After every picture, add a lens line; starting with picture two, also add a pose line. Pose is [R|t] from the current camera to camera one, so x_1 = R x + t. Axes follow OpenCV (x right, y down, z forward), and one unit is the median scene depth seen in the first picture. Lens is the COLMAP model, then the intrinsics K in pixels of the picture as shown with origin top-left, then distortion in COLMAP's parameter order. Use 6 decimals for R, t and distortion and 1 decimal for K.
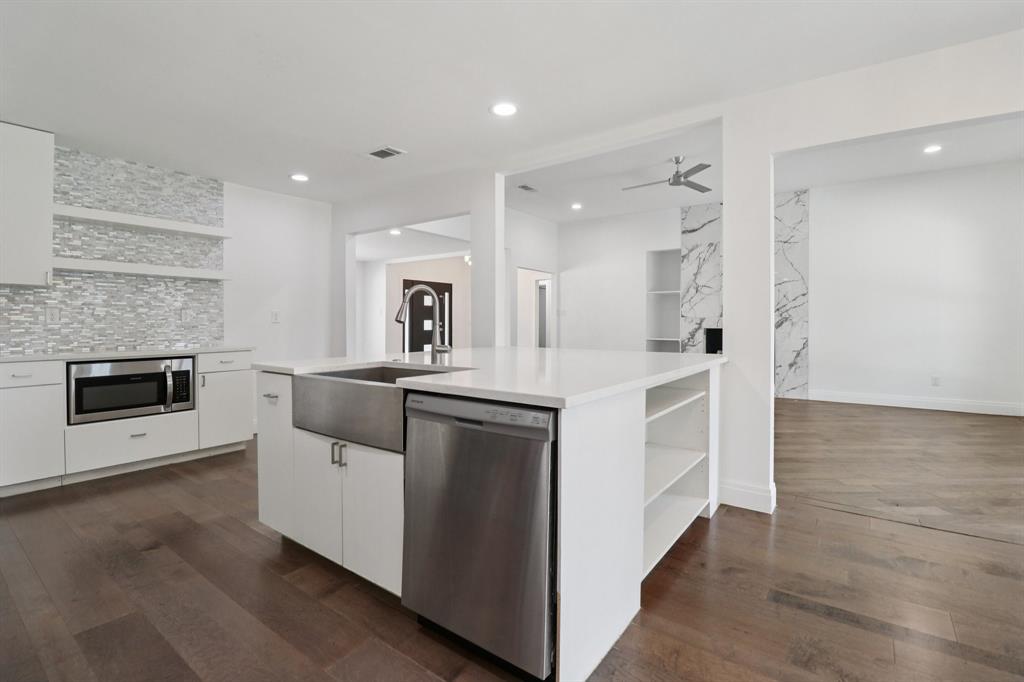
lens RADIAL K [[467.1, 0, 512.5], [0, 467.1, 319.5], [0, 0, 1]] dist [0.003251, -0.006056]
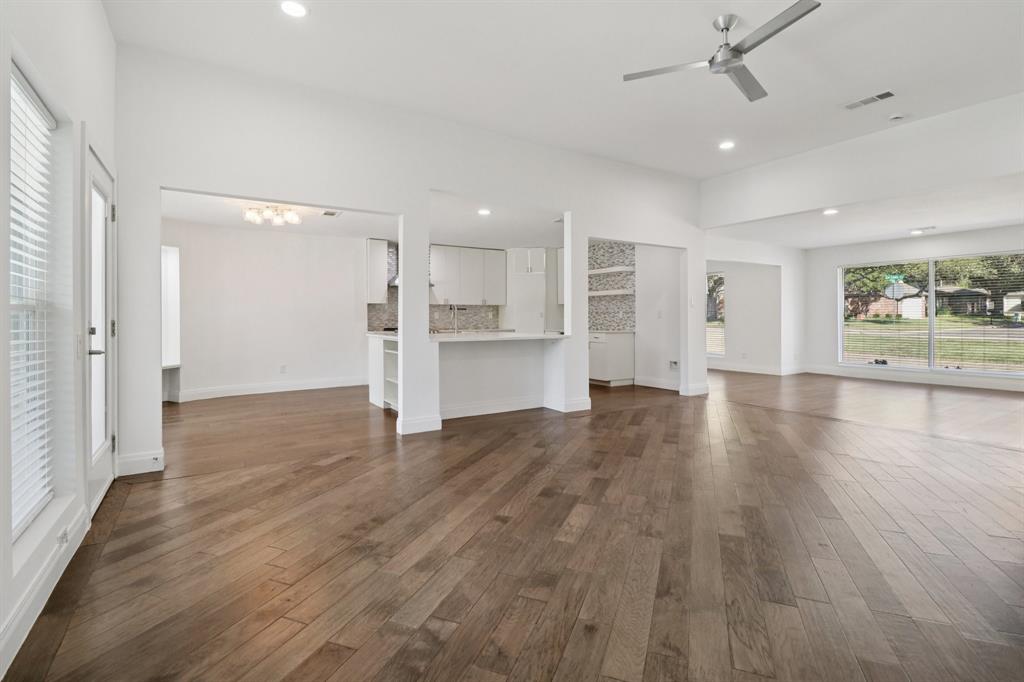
lens RADIAL K [[467.1, 0, 512.5], [0, 467.1, 319.5], [0, 0, 1]] dist [0.003251, -0.006056]
pose [[-0.350356, 0.003779, -0.936609, 0.705745], [0.007144, 0.999974, 0.001362, 0.005124], [0.936589, -0.006213, -0.350374, 0.709175]]
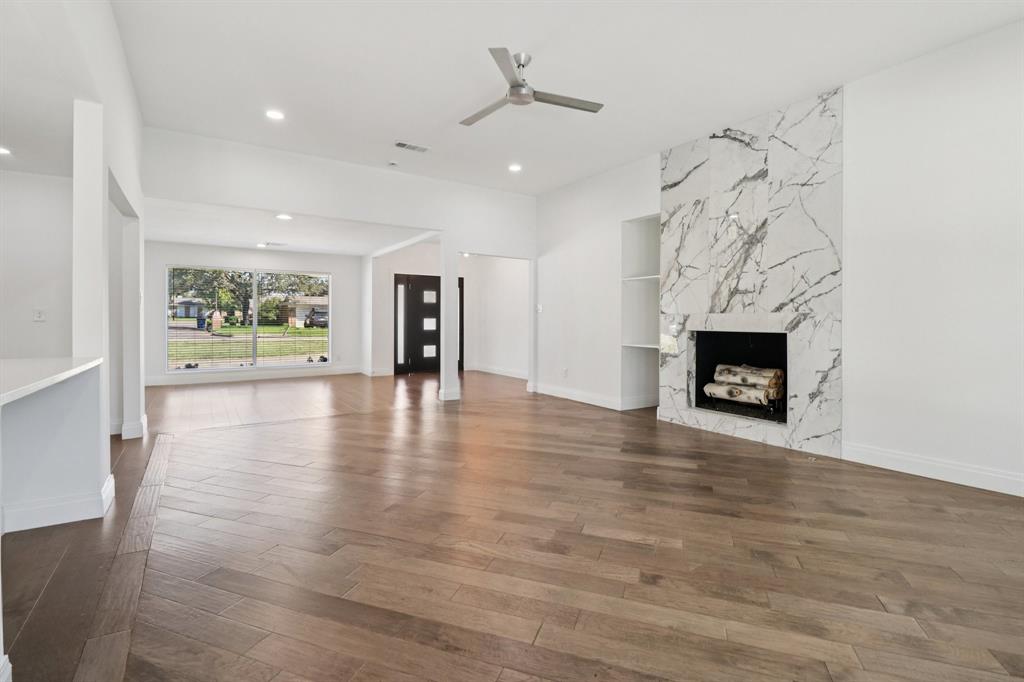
lens RADIAL K [[467.1, 0, 512.5], [0, 467.1, 319.5], [0, 0, 1]] dist [0.003251, -0.006056]
pose [[0.939405, 0.000256, -0.342810, 0.401518], [0.000634, 0.999997, 0.002483, 0.001396], [0.342810, -0.002550, 0.939401, 0.295207]]
